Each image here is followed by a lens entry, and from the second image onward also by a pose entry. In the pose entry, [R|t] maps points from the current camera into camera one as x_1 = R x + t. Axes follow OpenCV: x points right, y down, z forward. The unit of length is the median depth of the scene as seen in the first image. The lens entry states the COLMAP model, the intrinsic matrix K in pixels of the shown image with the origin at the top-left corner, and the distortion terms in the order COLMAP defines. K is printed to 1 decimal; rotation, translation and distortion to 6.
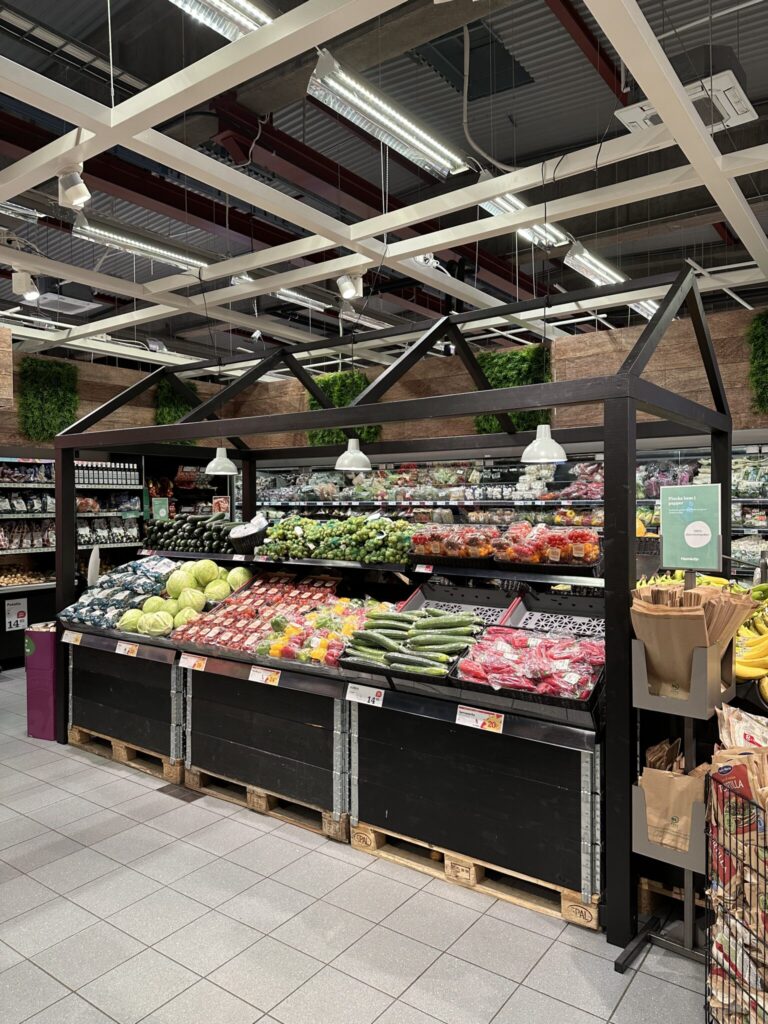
lens RADIAL K [[724.3, 0, 384.3], [0, 724.3, 510.1], [0, 0, 1]] dist [0.051008, -0.005400]
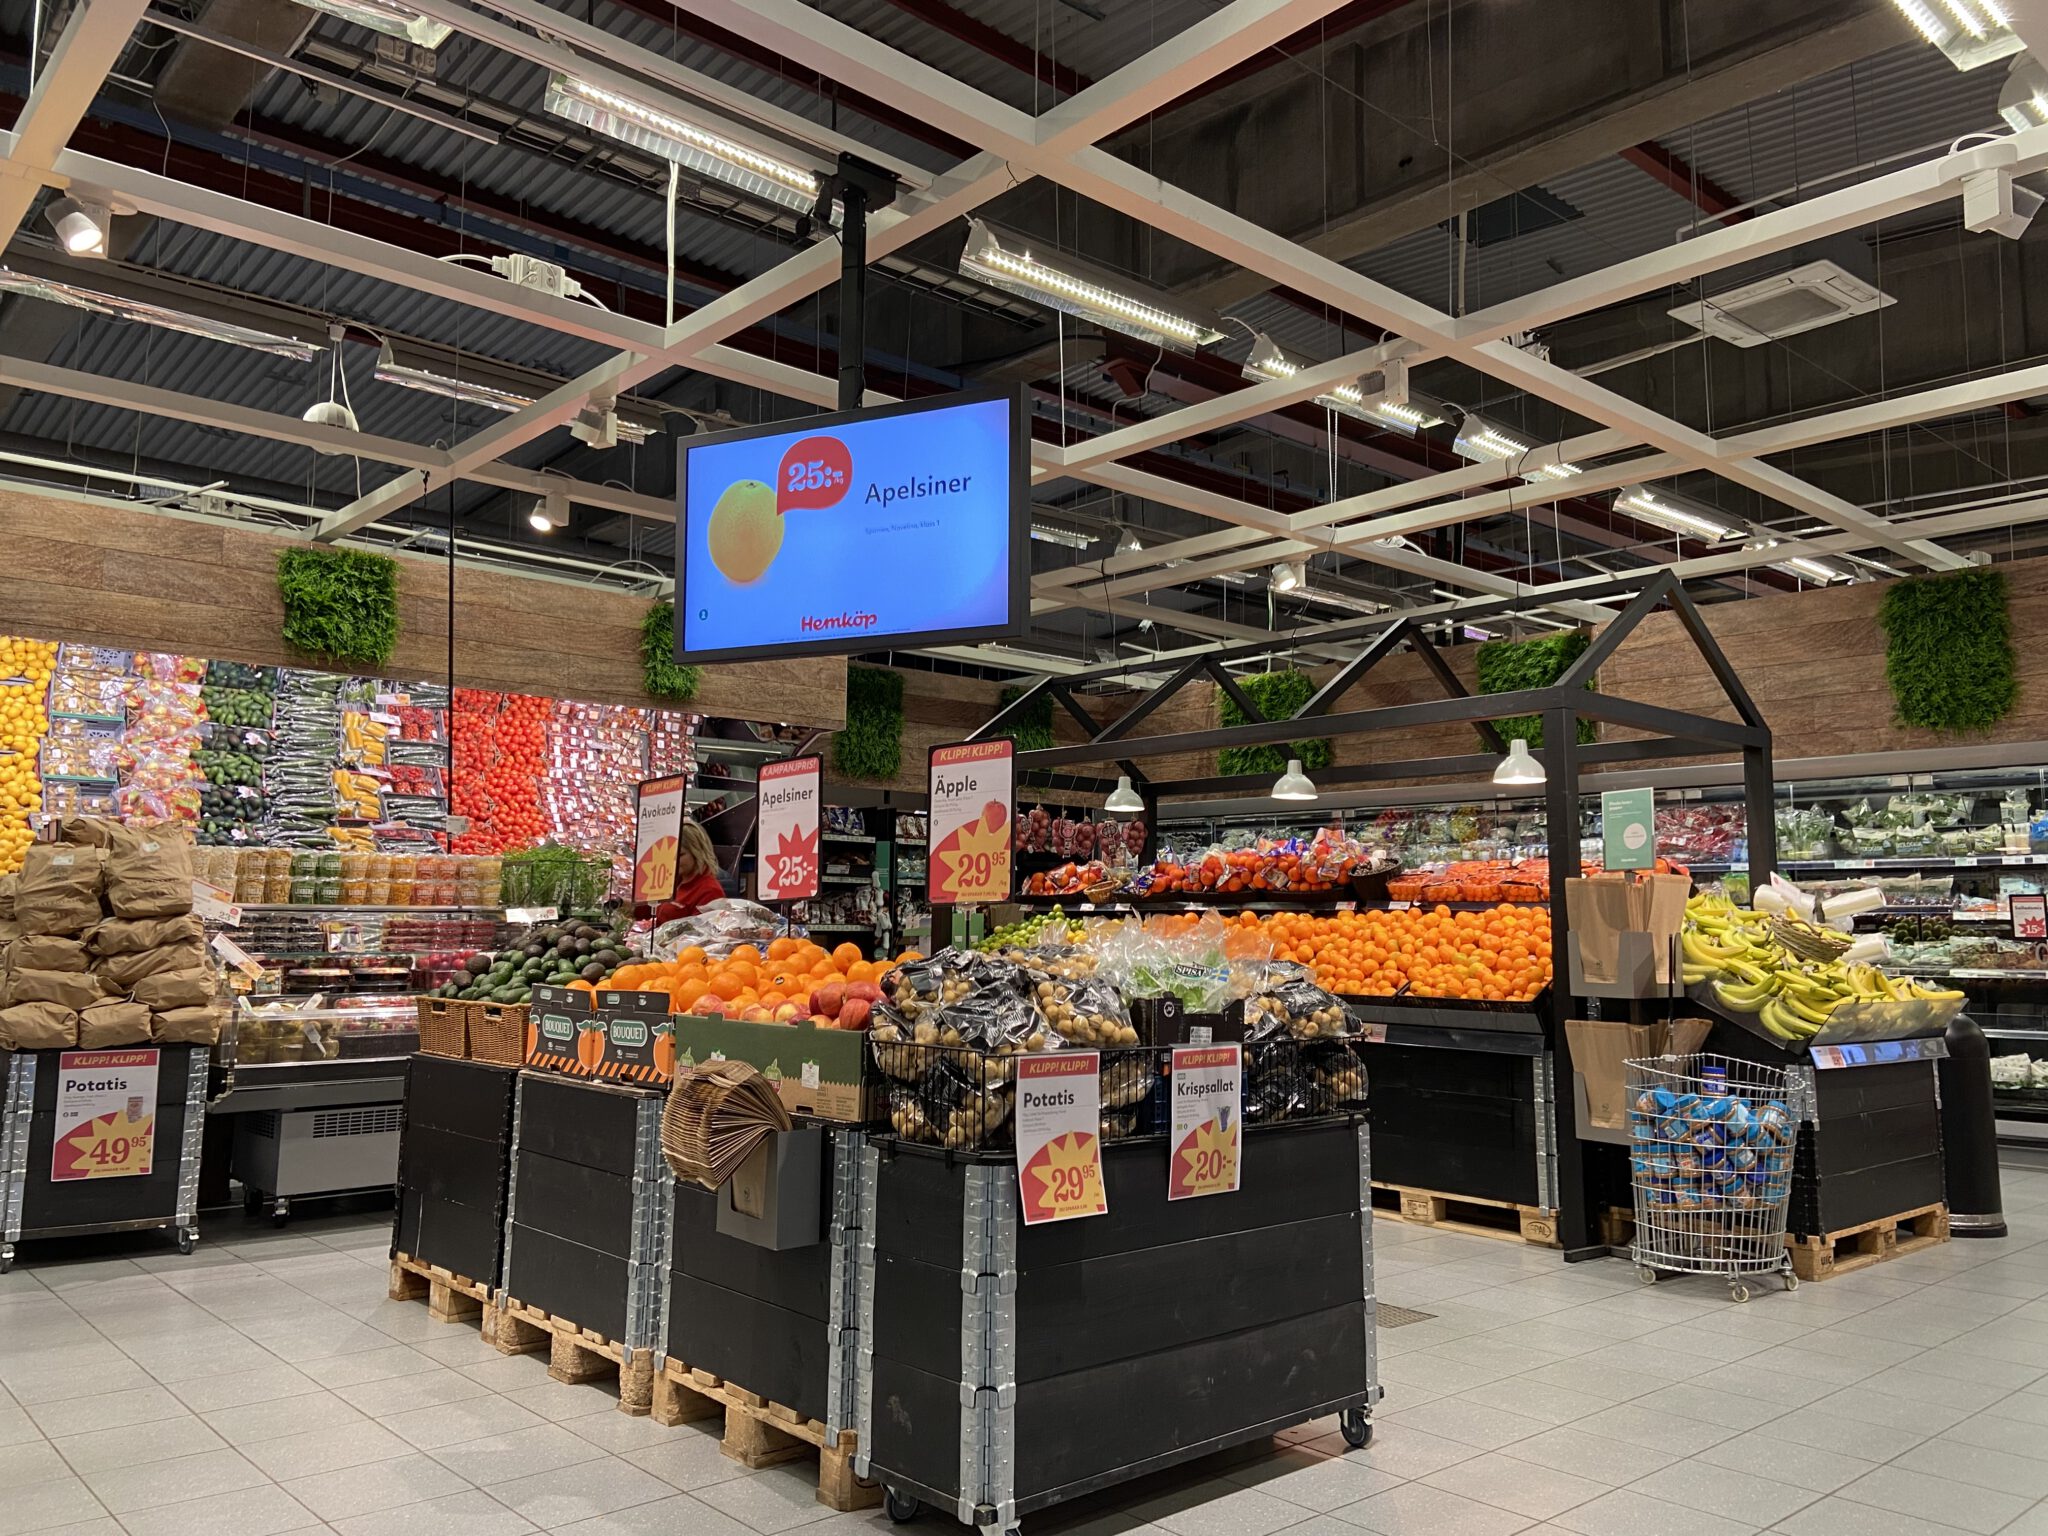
lens RADIAL K [[1551.6, 0, 1017.2], [0, 1551.6, 728.8], [0, 0, 1]] dist [0.071417, -0.000403]
pose [[0.977335, -0.011044, -0.211411, 0.017326], [-0.019369, 0.989785, -0.141245, 0.091979], [0.210812, 0.142139, 0.967138, -0.588693]]
